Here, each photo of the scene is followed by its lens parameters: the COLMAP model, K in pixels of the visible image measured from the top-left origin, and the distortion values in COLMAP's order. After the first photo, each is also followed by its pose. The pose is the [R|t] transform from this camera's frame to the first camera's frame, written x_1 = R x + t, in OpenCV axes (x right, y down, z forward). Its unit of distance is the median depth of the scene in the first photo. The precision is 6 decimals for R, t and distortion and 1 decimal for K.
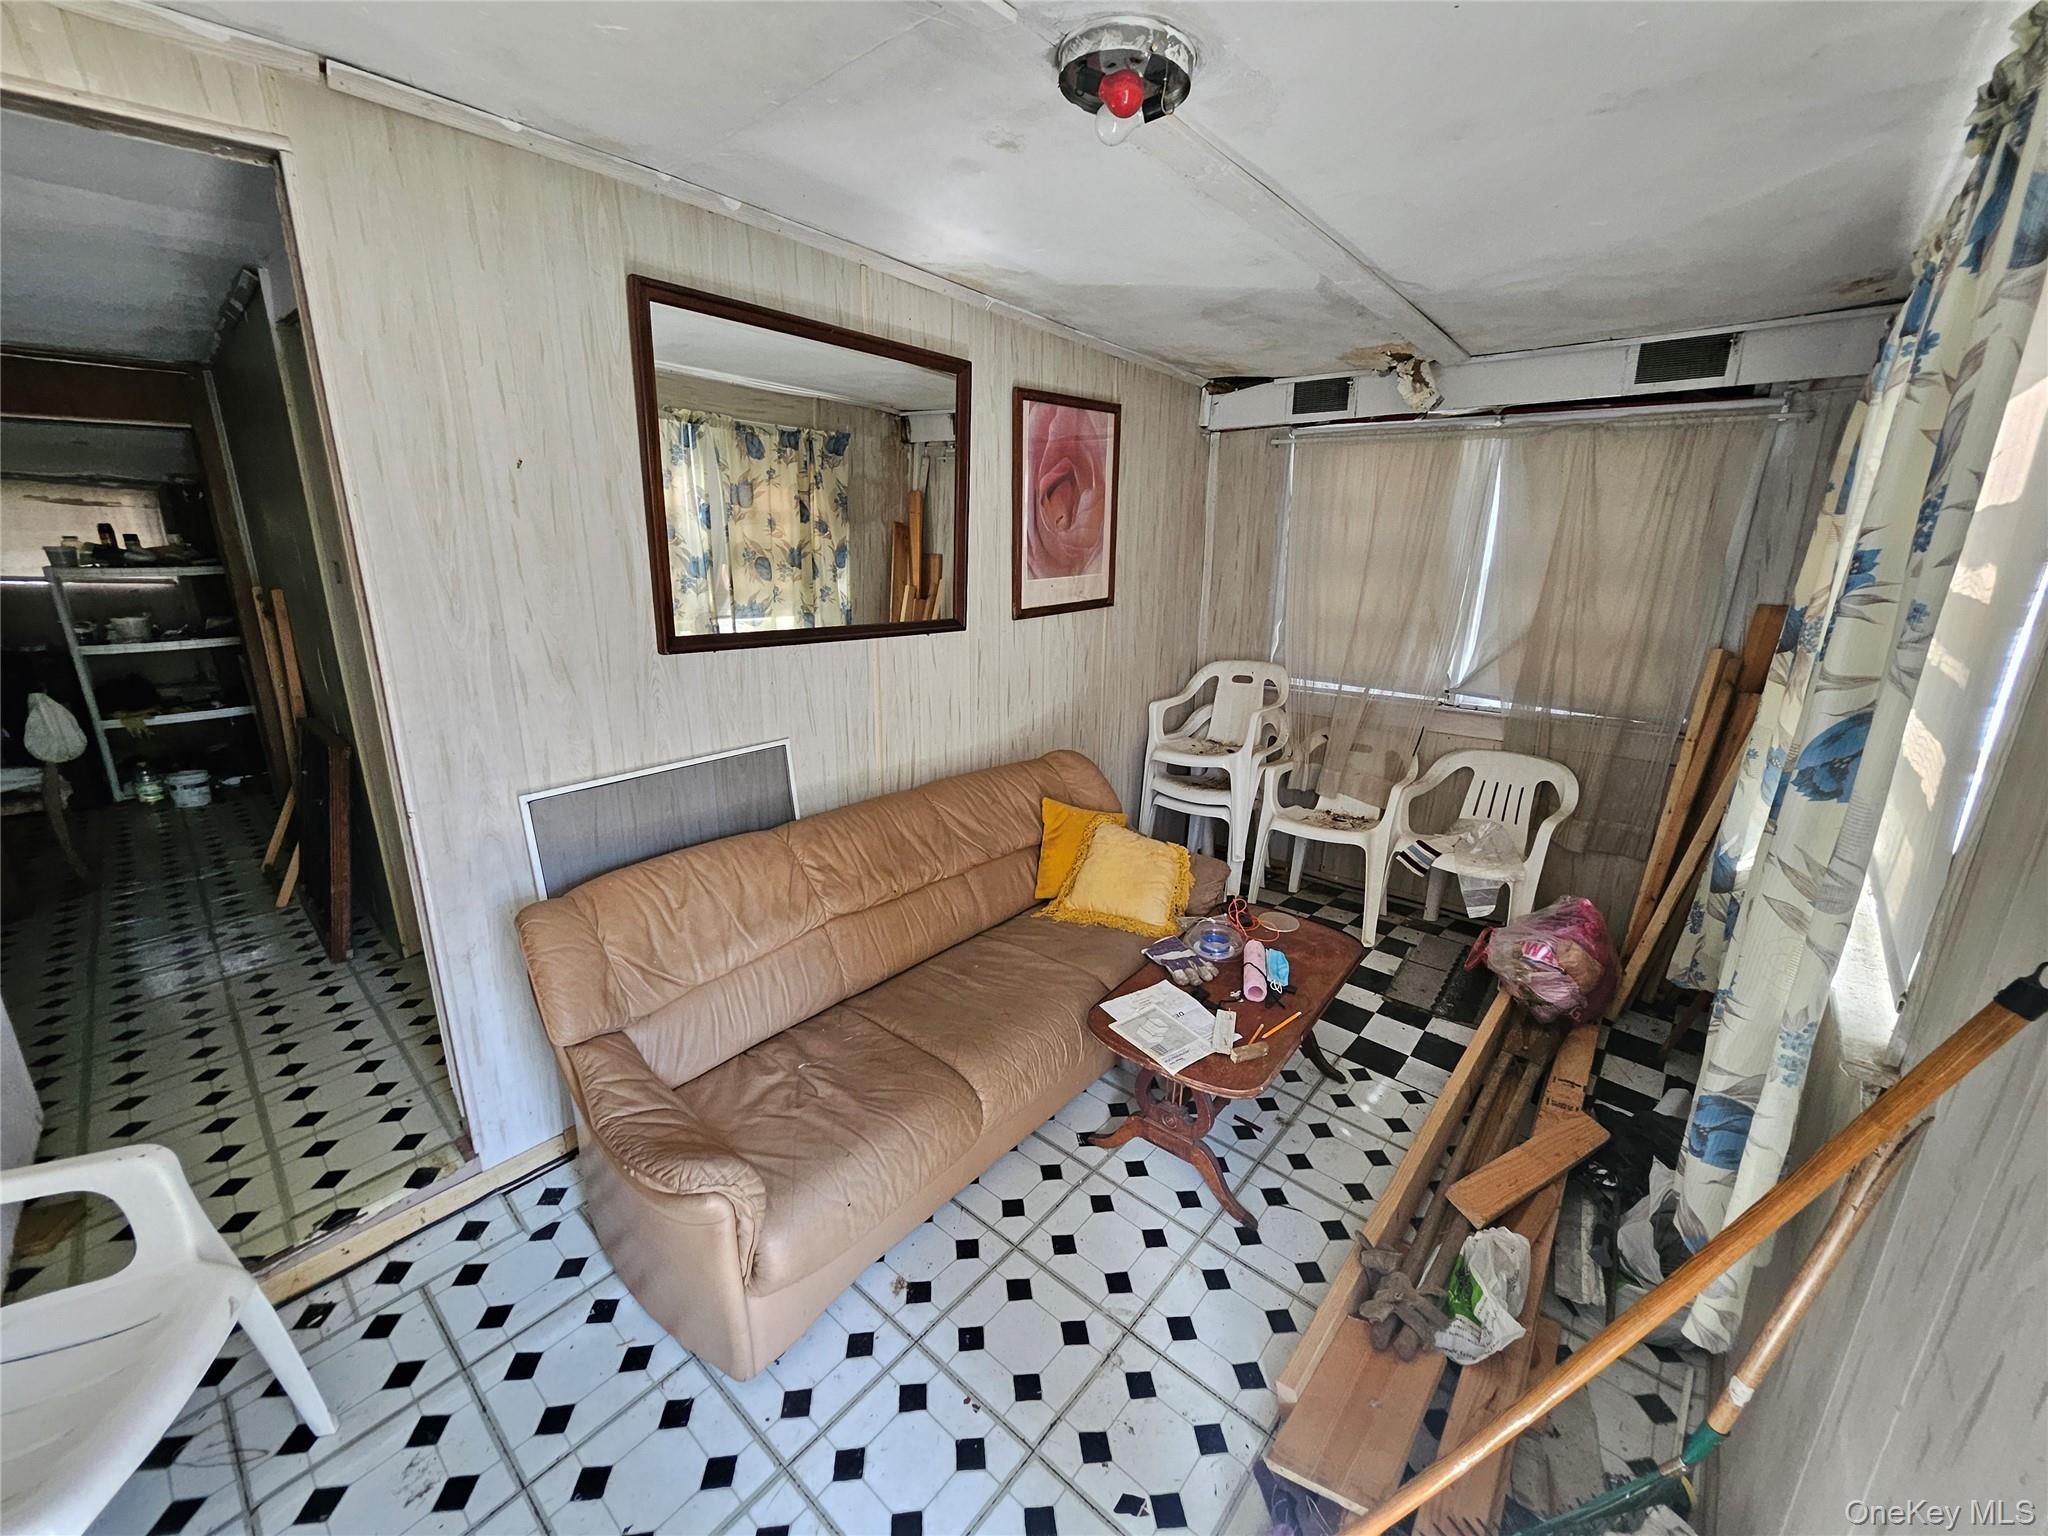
lens RADIAL K [[807.7, 0, 1021.3], [0, 807.7, 766.4], [0, 0, 1]] dist [-0.004531, 0.000446]
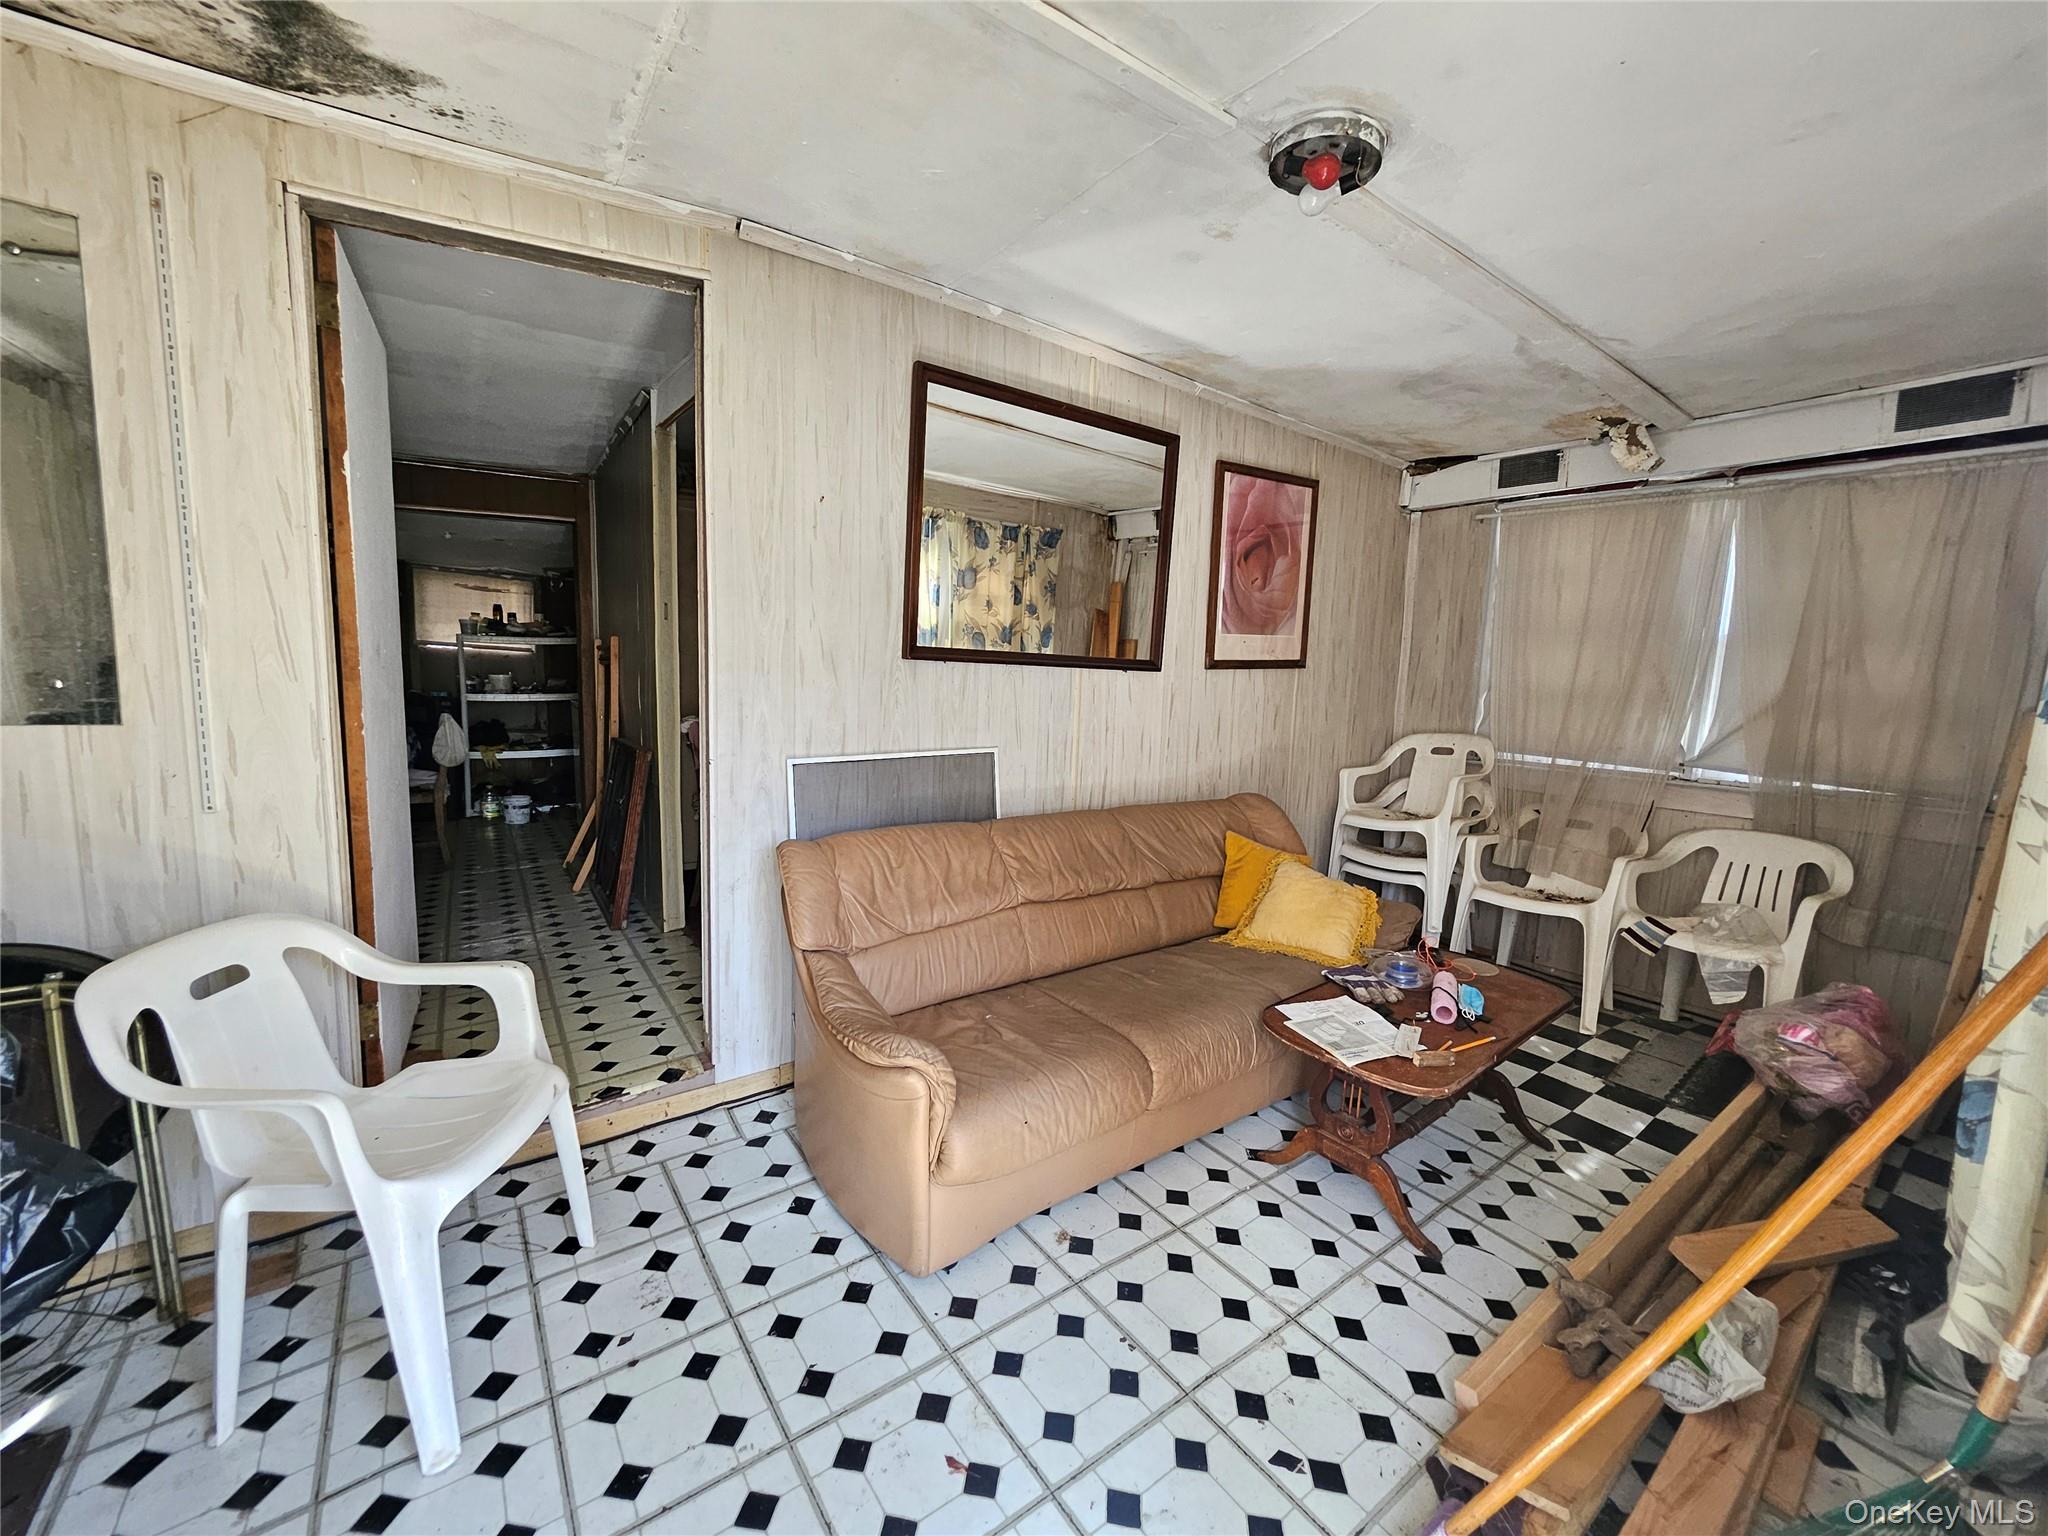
lens RADIAL K [[805.0, 0, 1019.4], [0, 805.0, 764.5], [0, 0, 1]] dist [-0.006534, 0.000681]
pose [[0.972063, 0.049895, -0.229358, 0.001017], [-0.083312, 0.986864, -0.138411, 0.125181], [0.219439, 0.153652, 0.963451, -0.066749]]
